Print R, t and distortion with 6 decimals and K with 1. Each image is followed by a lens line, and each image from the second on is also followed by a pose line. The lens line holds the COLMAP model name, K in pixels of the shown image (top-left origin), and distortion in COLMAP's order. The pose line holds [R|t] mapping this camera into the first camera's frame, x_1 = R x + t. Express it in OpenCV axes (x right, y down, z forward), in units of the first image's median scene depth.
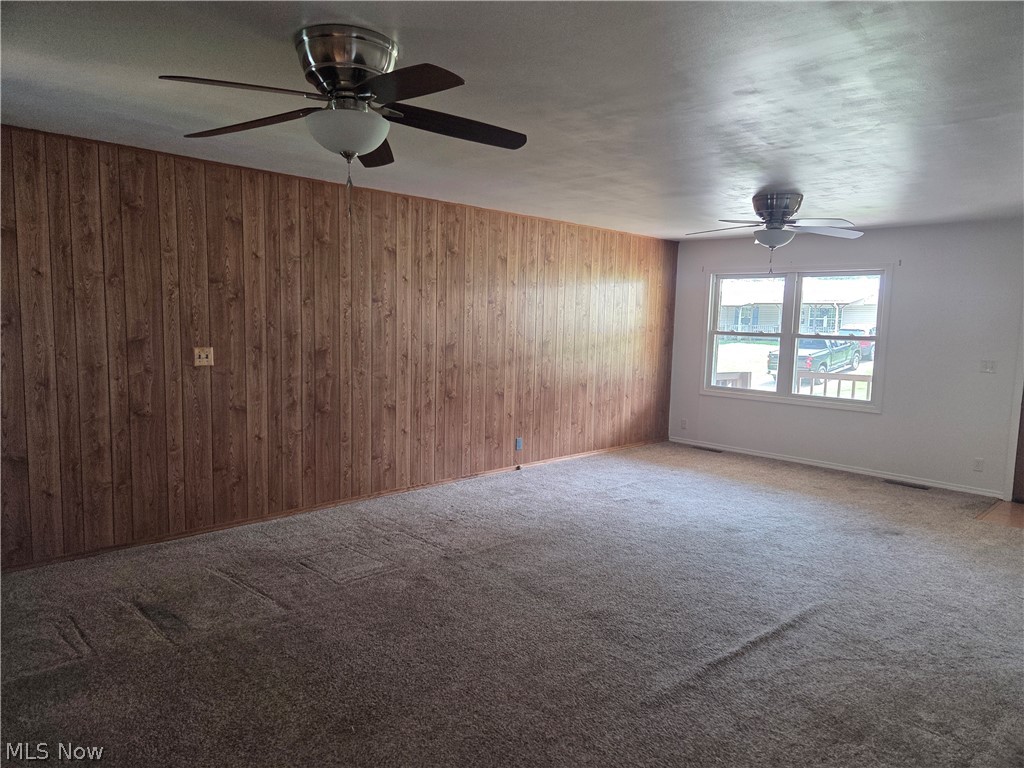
lens RADIAL K [[681.1, 0, 509.0], [0, 681.1, 380.6], [0, 0, 1]] dist [0.074786, -0.049835]
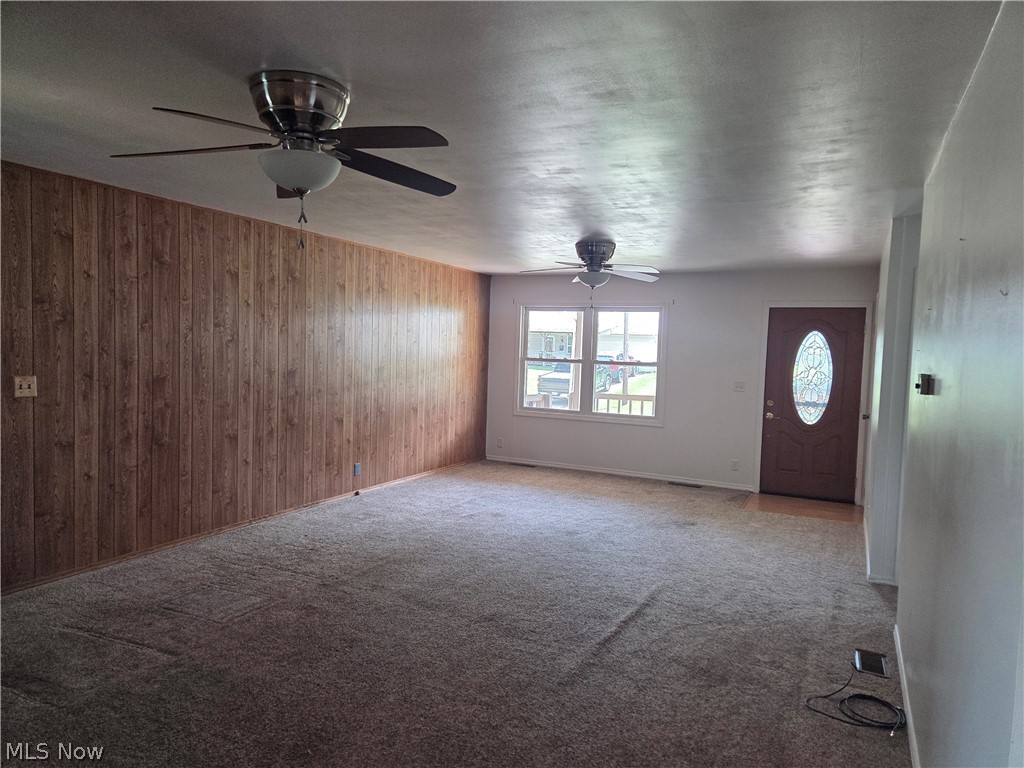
lens RADIAL K [[681.1, 0, 509.0], [0, 681.1, 380.6], [0, 0, 1]] dist [0.074786, -0.049835]
pose [[0.942845, -0.010021, 0.333082, -0.138253], [0.021854, 0.999255, -0.031797, -0.000776], [-0.332515, 0.037258, 0.942362, -0.037428]]
